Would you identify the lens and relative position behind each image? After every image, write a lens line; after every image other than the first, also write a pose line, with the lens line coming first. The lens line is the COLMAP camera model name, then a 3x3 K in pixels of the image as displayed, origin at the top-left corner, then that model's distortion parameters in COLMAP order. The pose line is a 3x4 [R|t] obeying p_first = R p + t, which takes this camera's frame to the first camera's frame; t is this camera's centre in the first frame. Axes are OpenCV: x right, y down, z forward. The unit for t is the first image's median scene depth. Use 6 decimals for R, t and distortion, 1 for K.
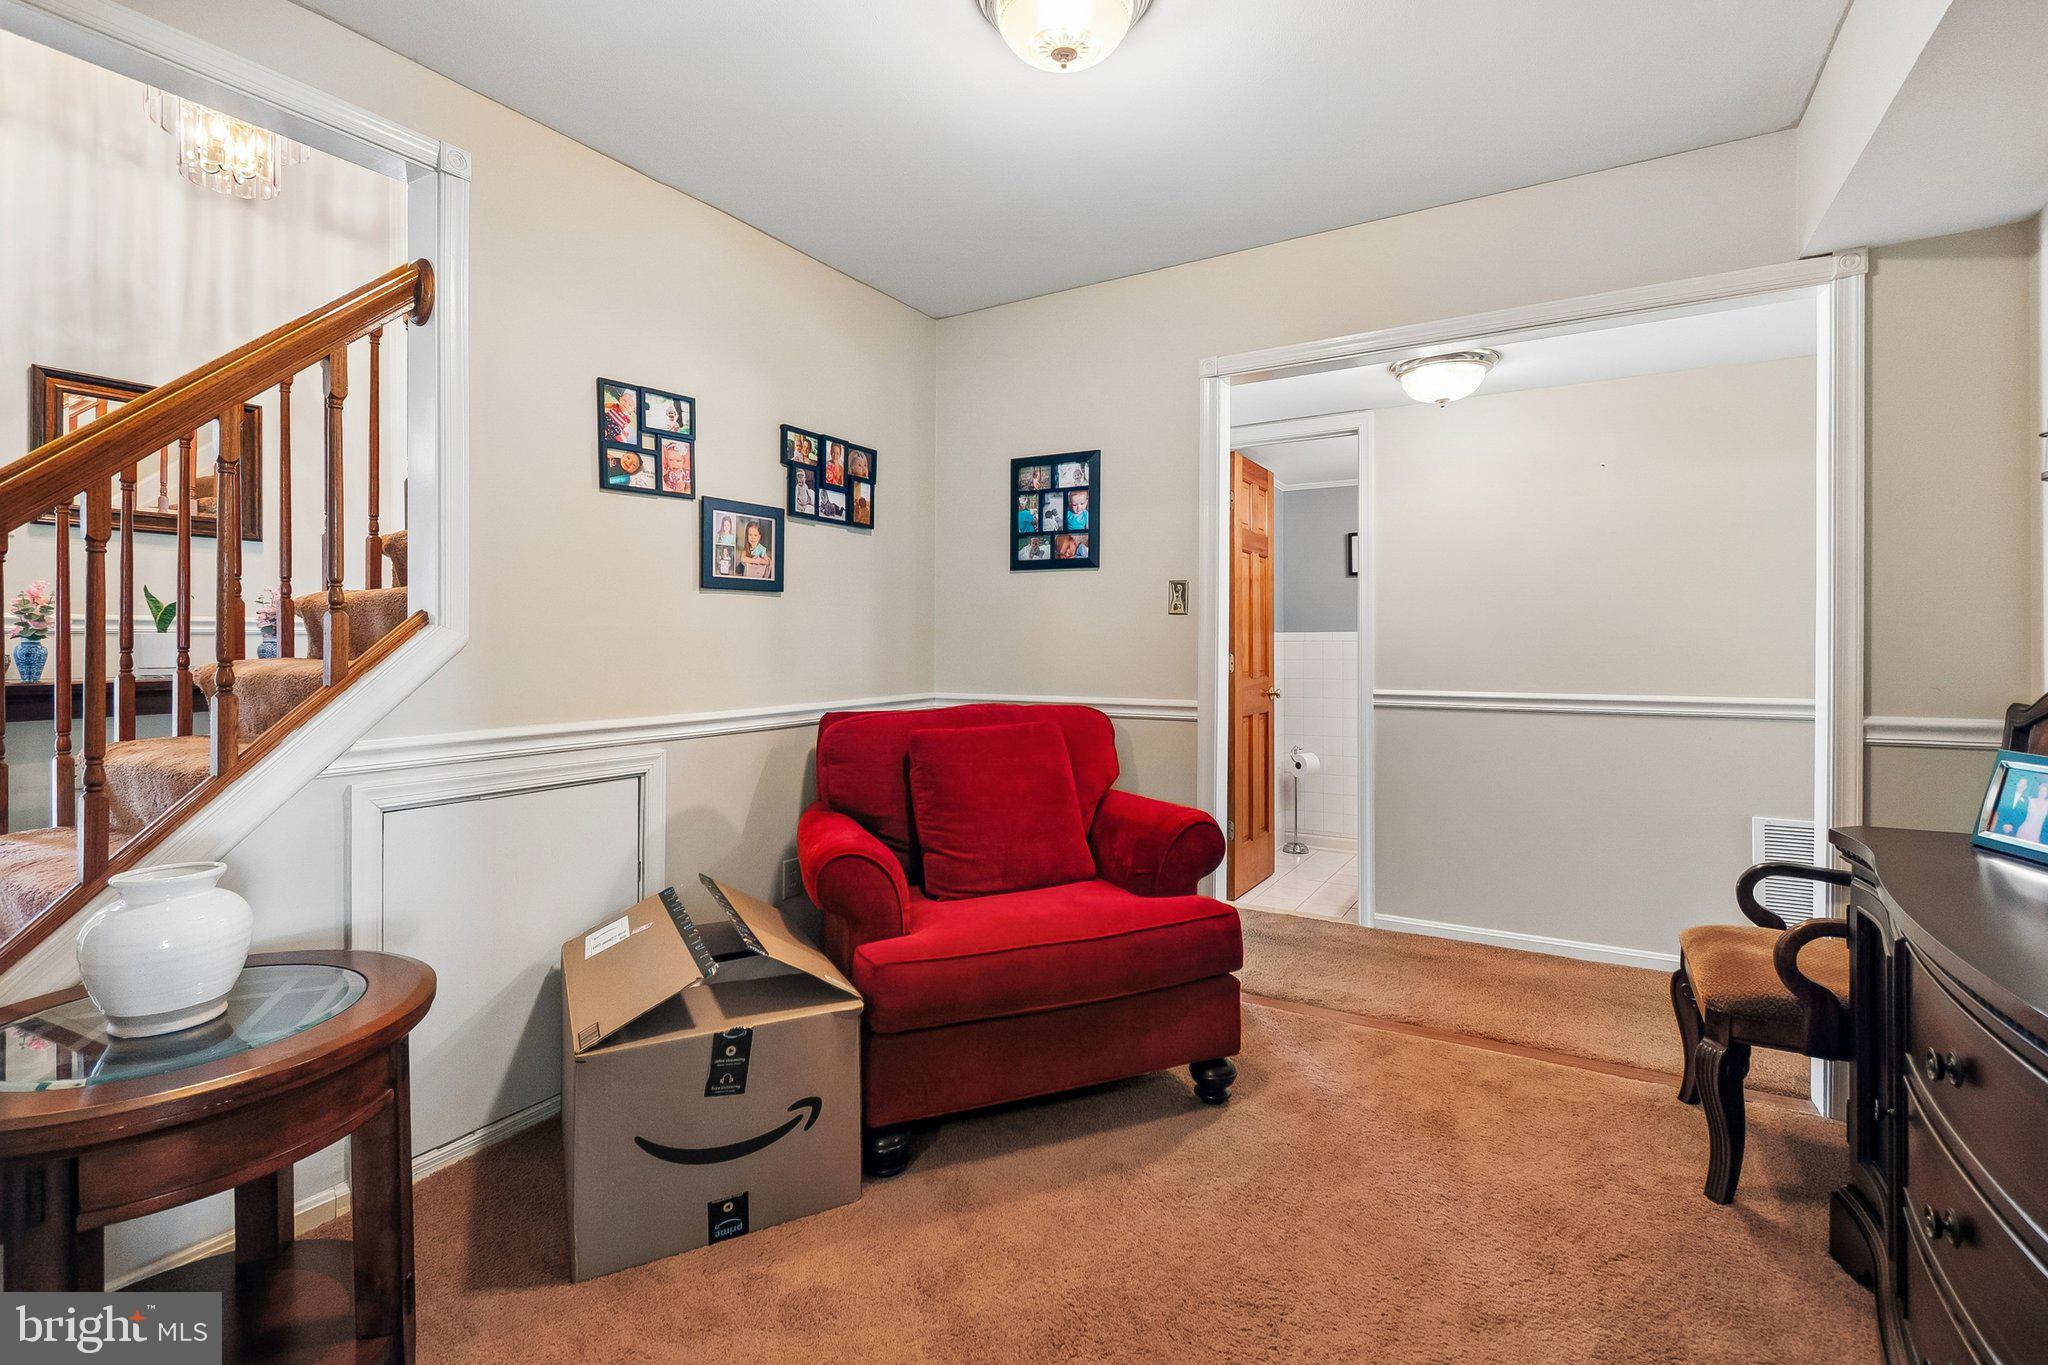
lens RADIAL K [[927.2, 0, 1026.1], [0, 927.2, 667.8], [0, 0, 1]] dist [0.013813, -0.000236]
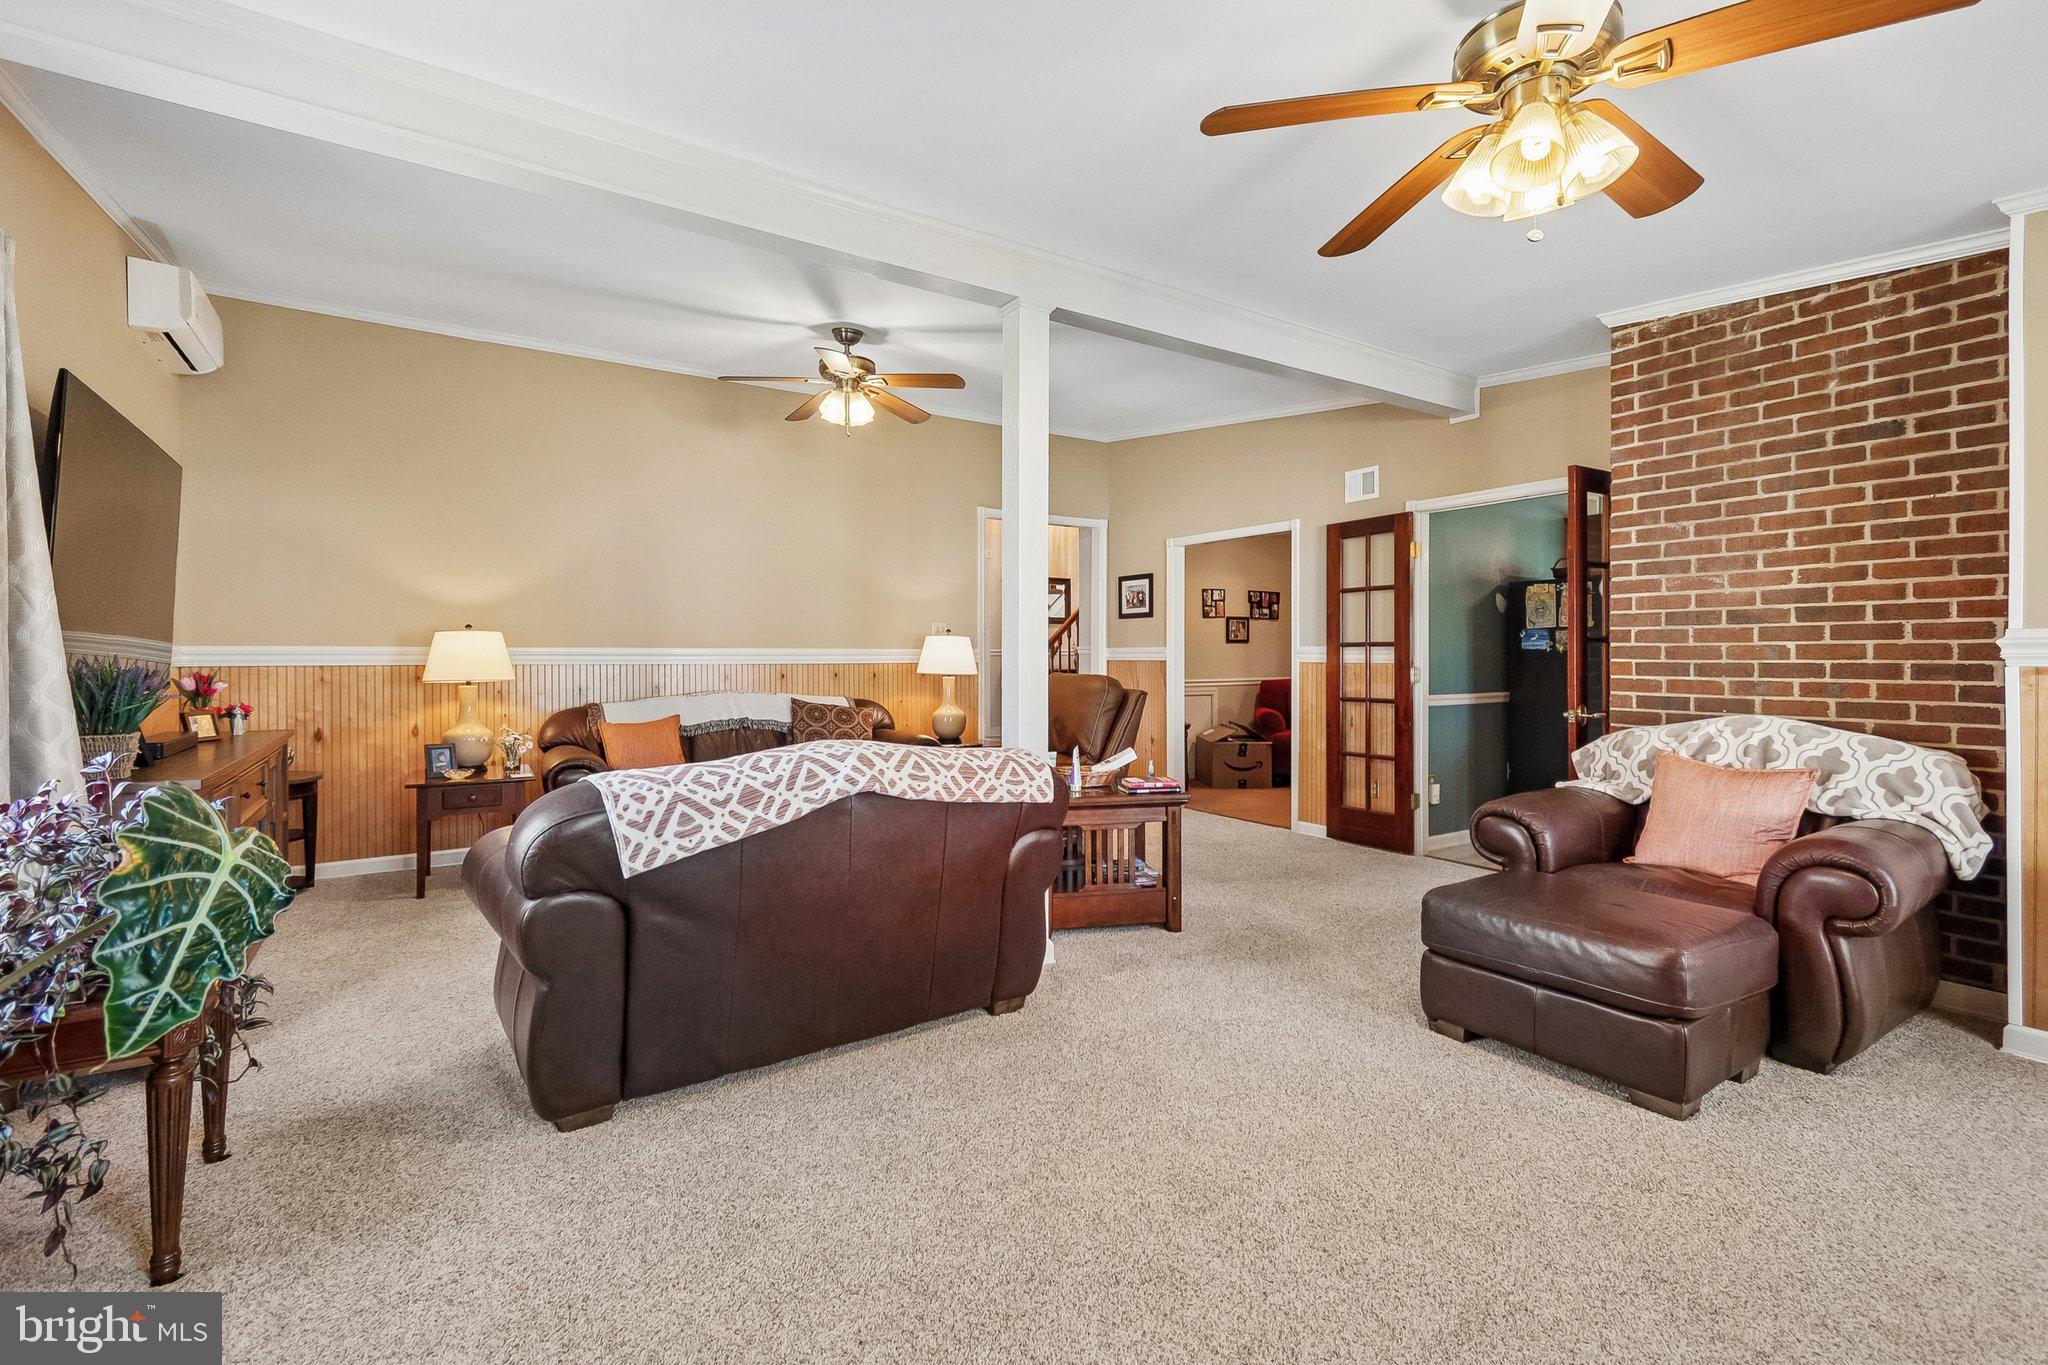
lens RADIAL K [[927.2, 0, 1017.7], [0, 927.2, 676.7], [0, 0, 1]] dist [0.013813, -0.000236]
pose [[0.897318, 0.003975, -0.441367, 0.461798], [-0.004795, 0.999988, -0.000742, 0.045080], [0.441359, 0.002782, 0.897326, -2.355488]]
